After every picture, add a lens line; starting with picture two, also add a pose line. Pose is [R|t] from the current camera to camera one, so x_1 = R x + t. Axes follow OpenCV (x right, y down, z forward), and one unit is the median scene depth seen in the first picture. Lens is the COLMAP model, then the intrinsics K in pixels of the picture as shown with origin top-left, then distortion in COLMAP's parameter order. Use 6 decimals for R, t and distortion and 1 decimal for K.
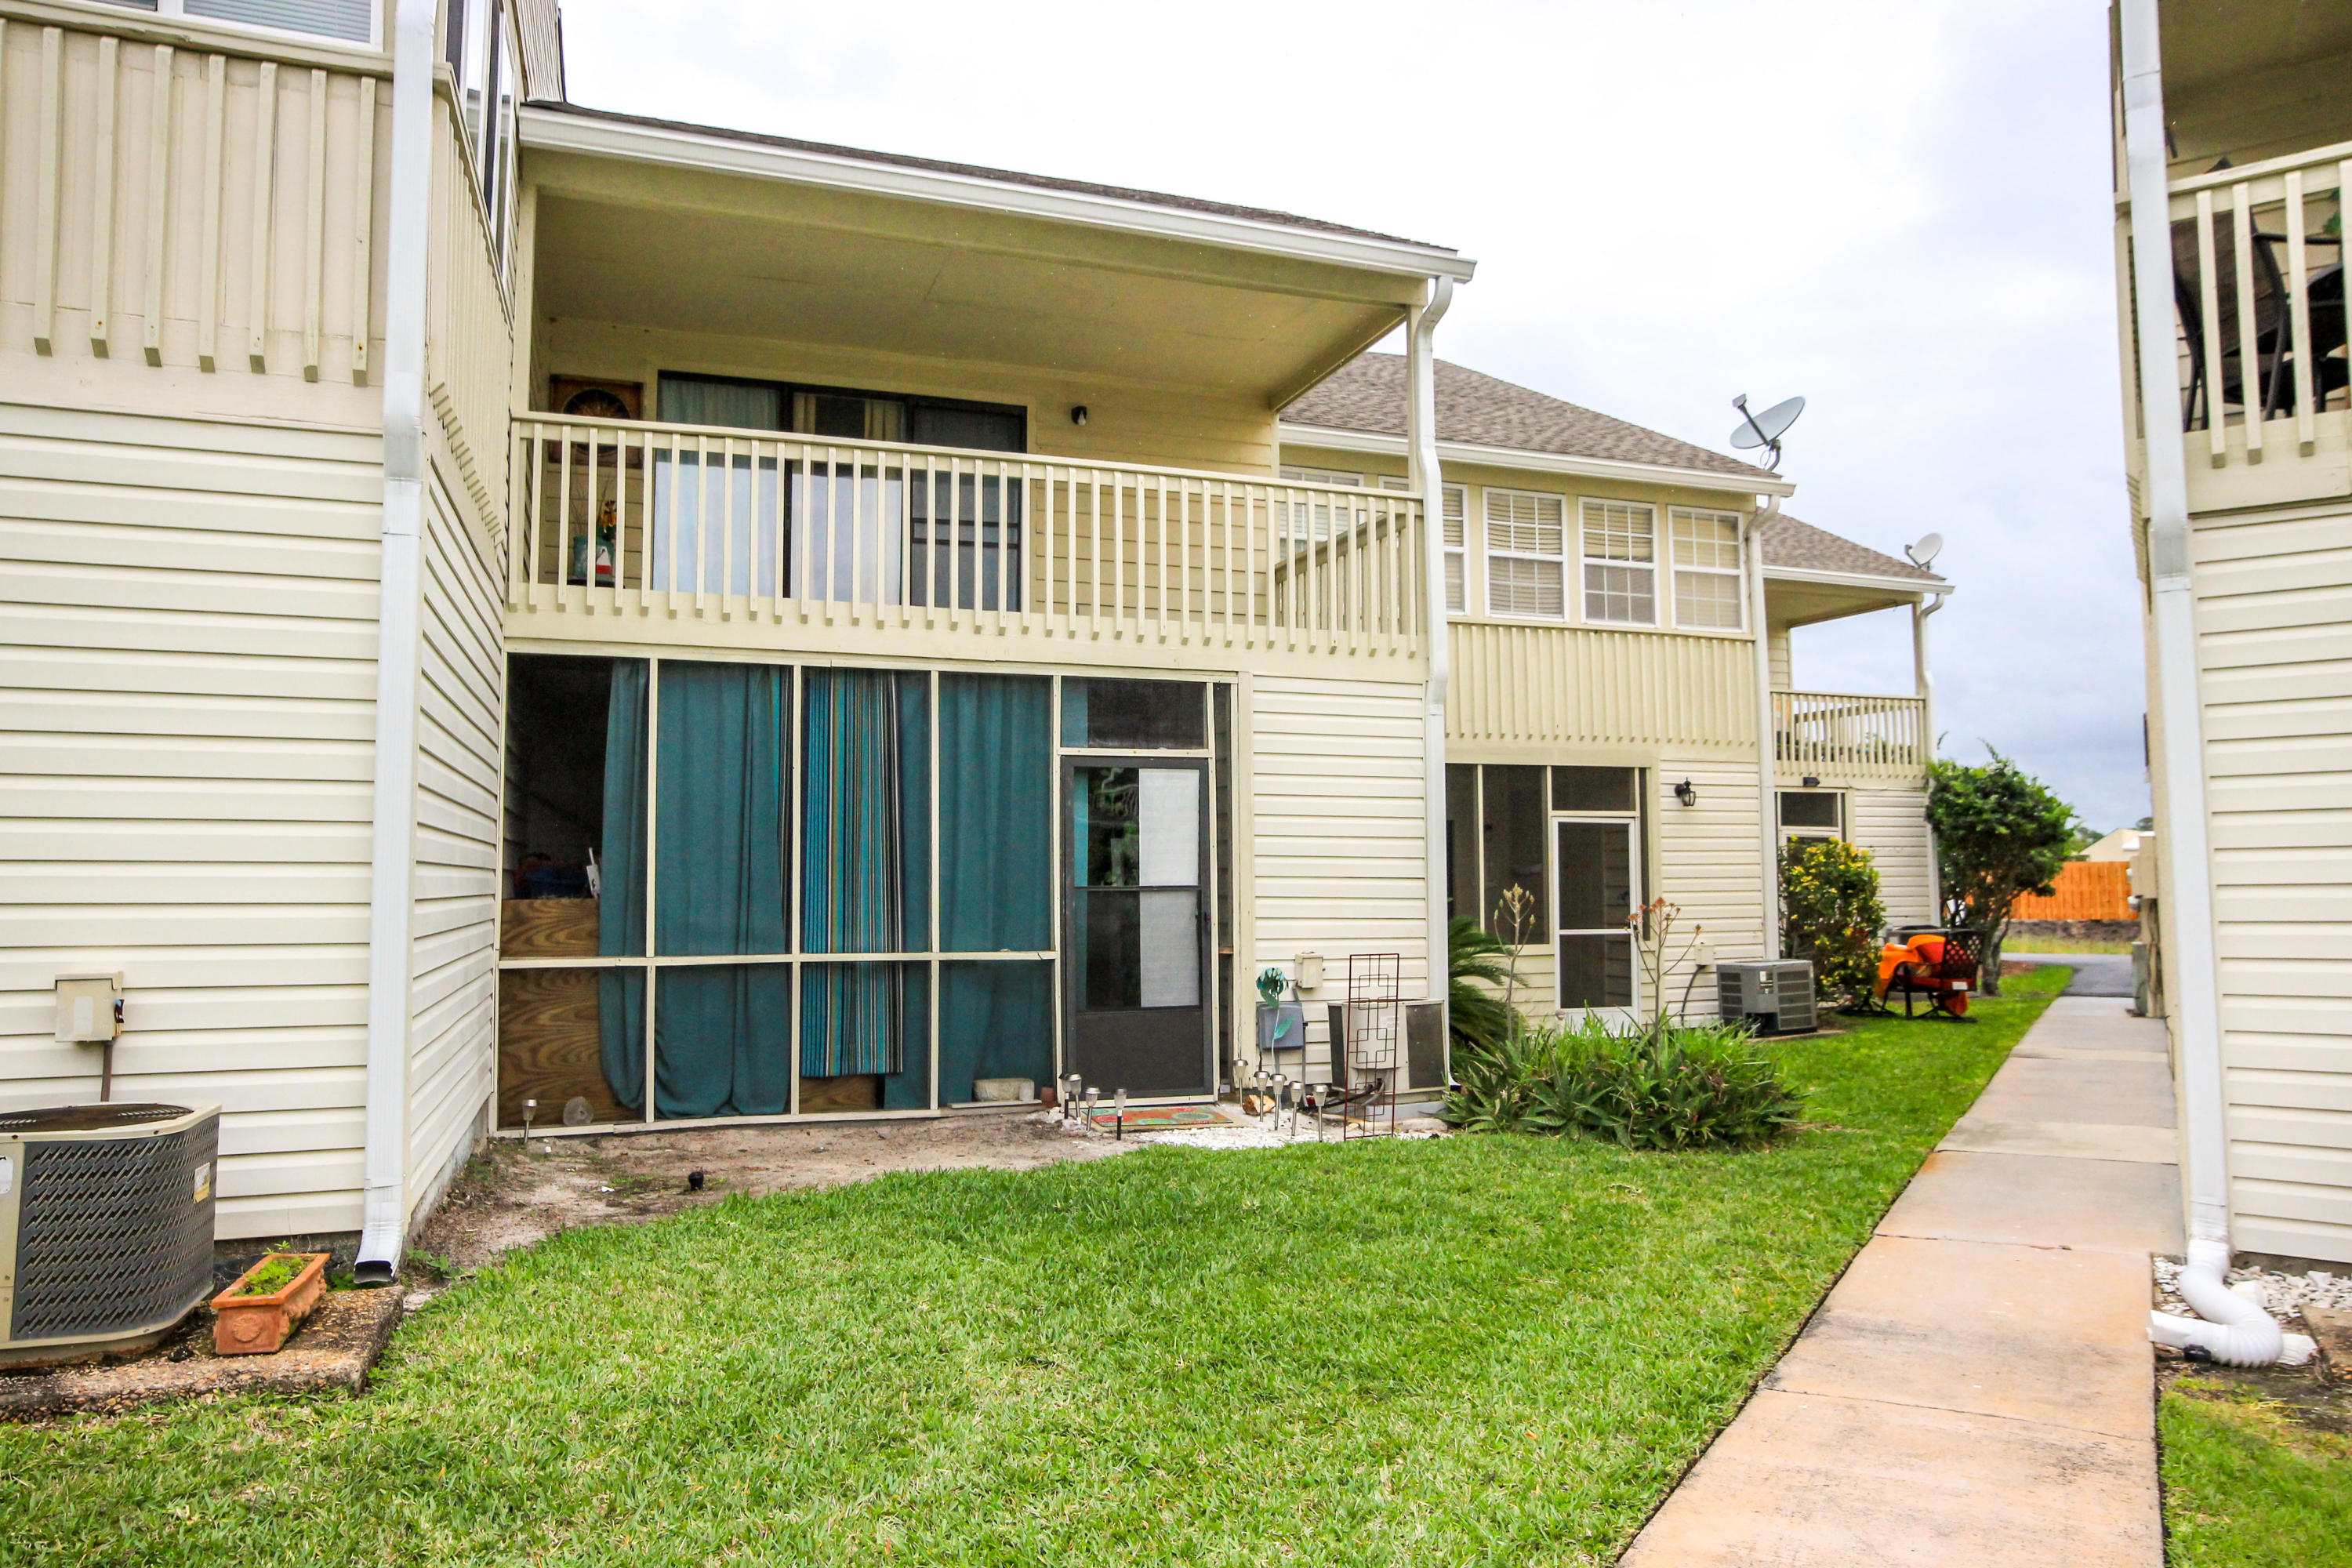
lens RADIAL K [[1498.9, 0, 1168.8], [0, 1498.9, 783.2], [0, 0, 1]] dist [-0.061547, 0.053631]
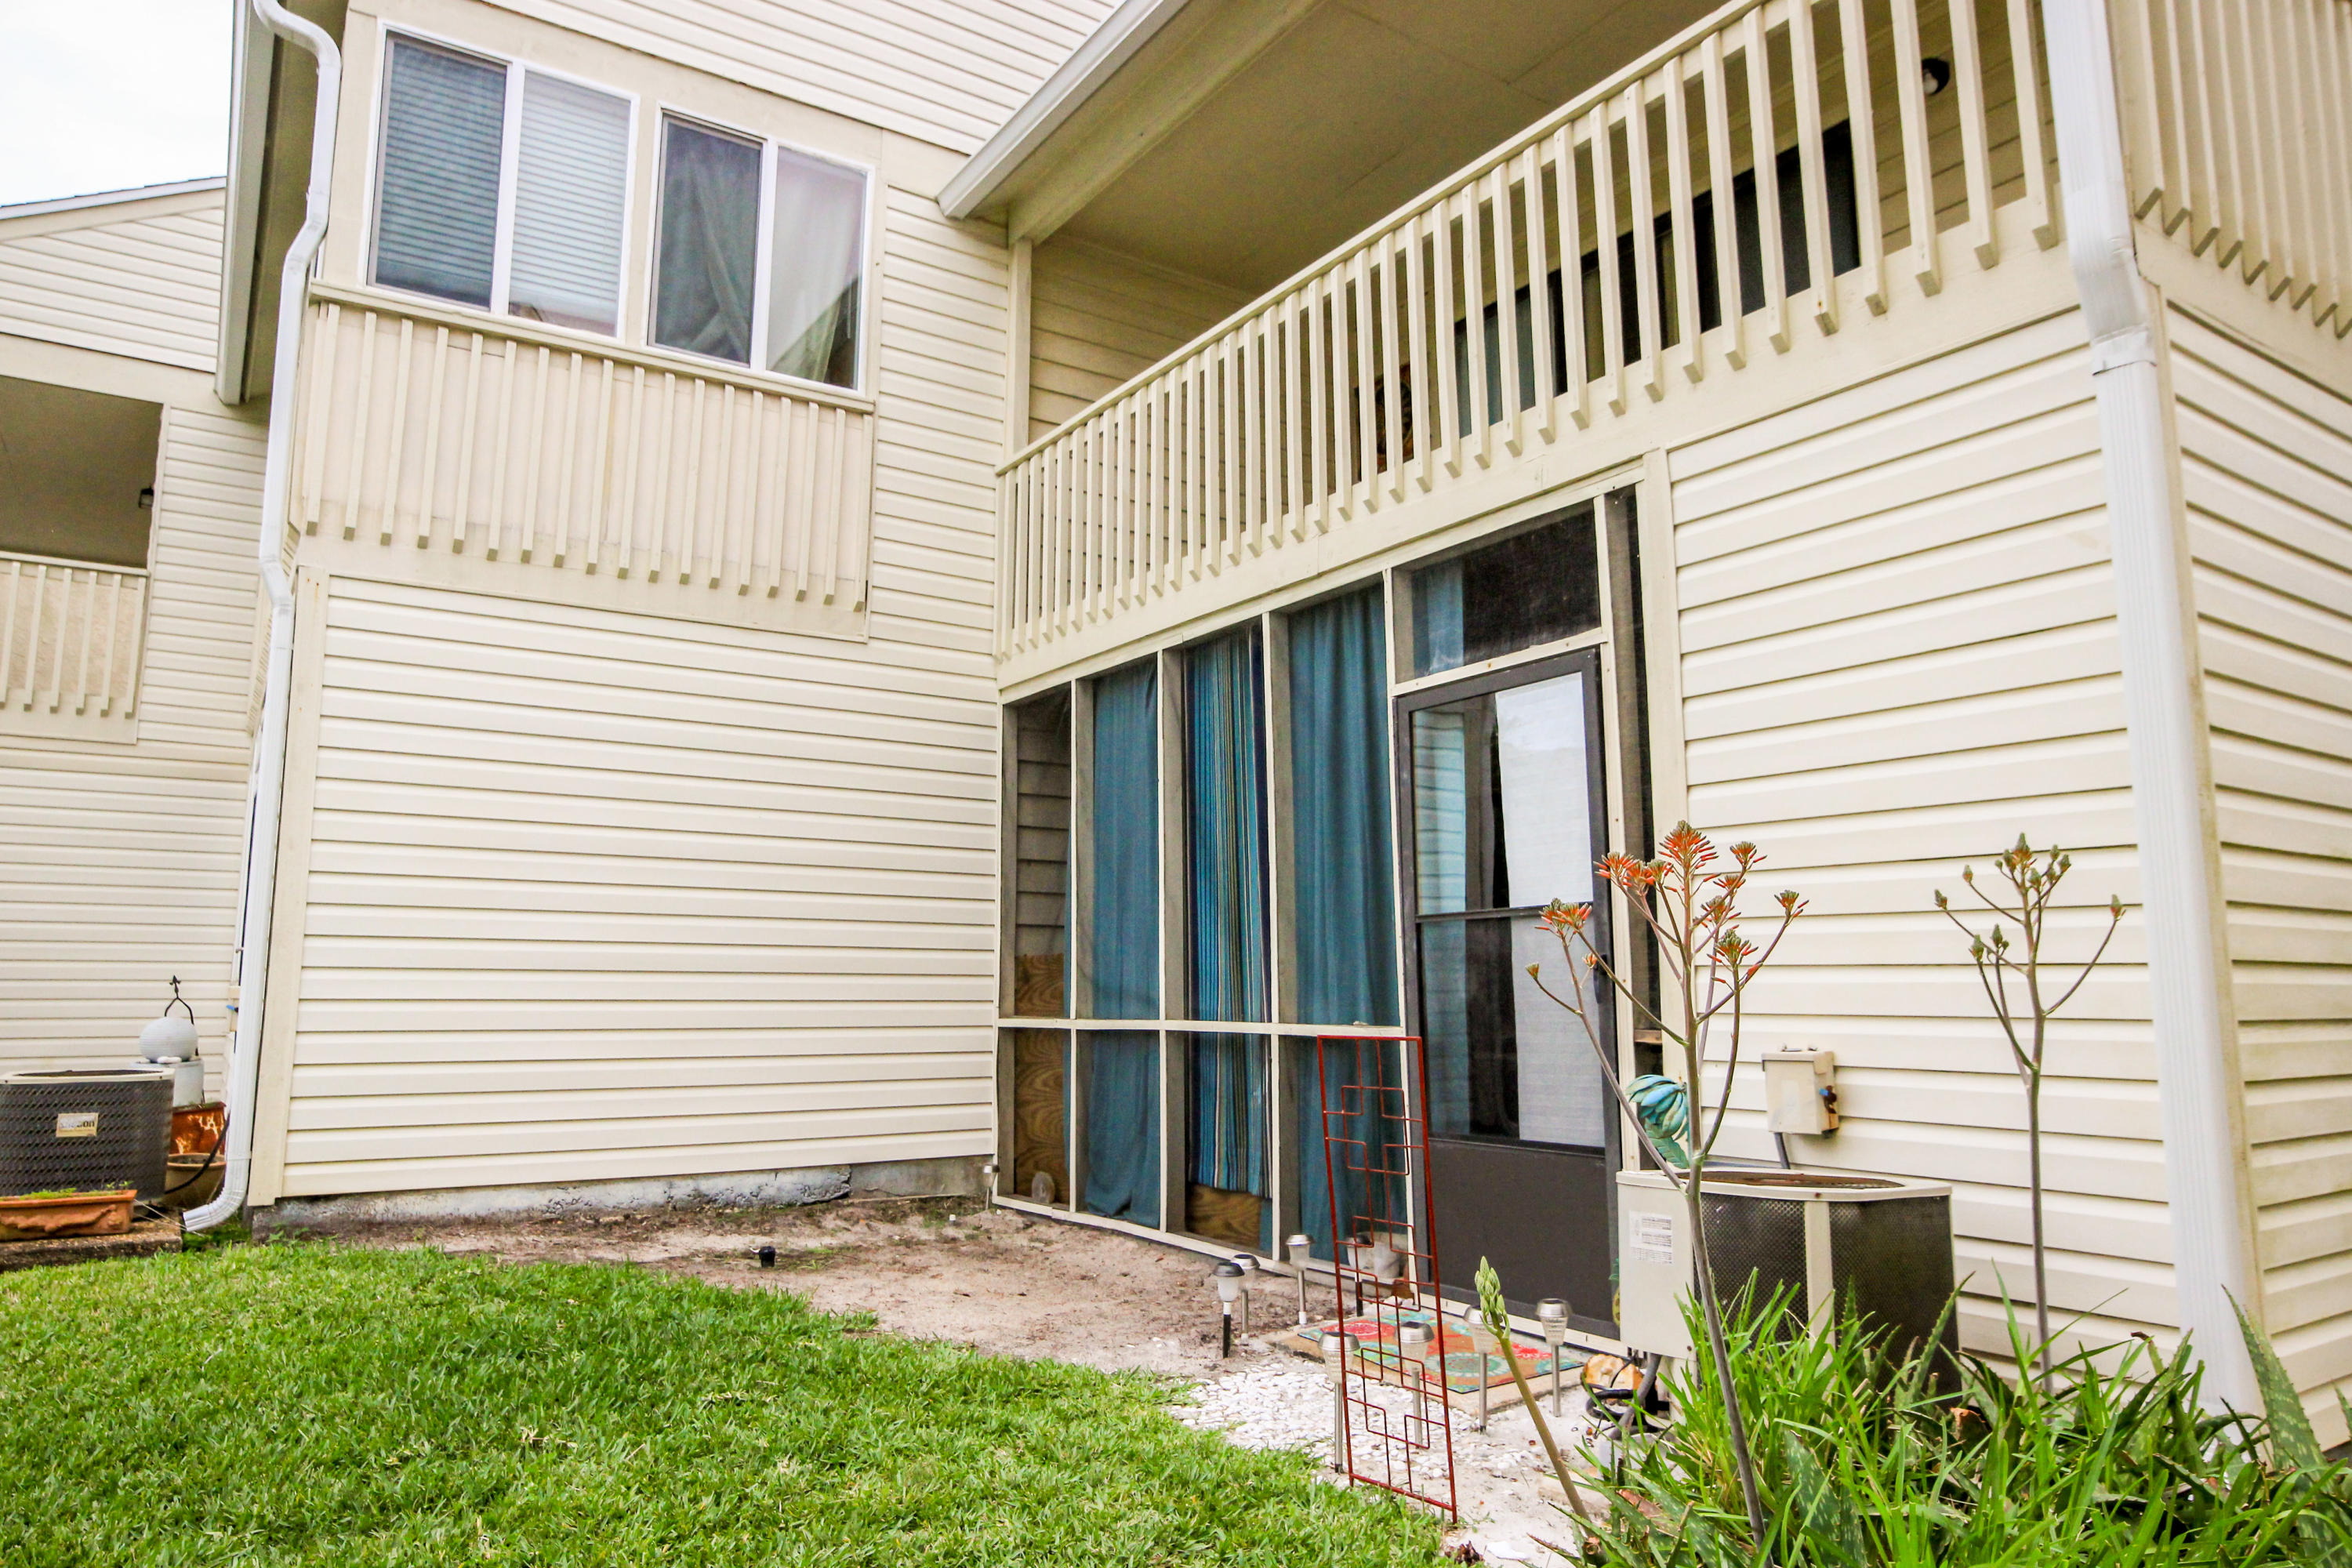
lens RADIAL K [[1498.9, 0, 1168.8], [0, 1498.9, 783.2], [0, 0, 1]] dist [-0.061547, 0.053631]
pose [[0.237637, -0.135094, -0.961914, 0.468162], [0.061565, 0.990385, -0.123883, 0.082337], [0.969401, -0.029781, 0.243669, 0.750249]]
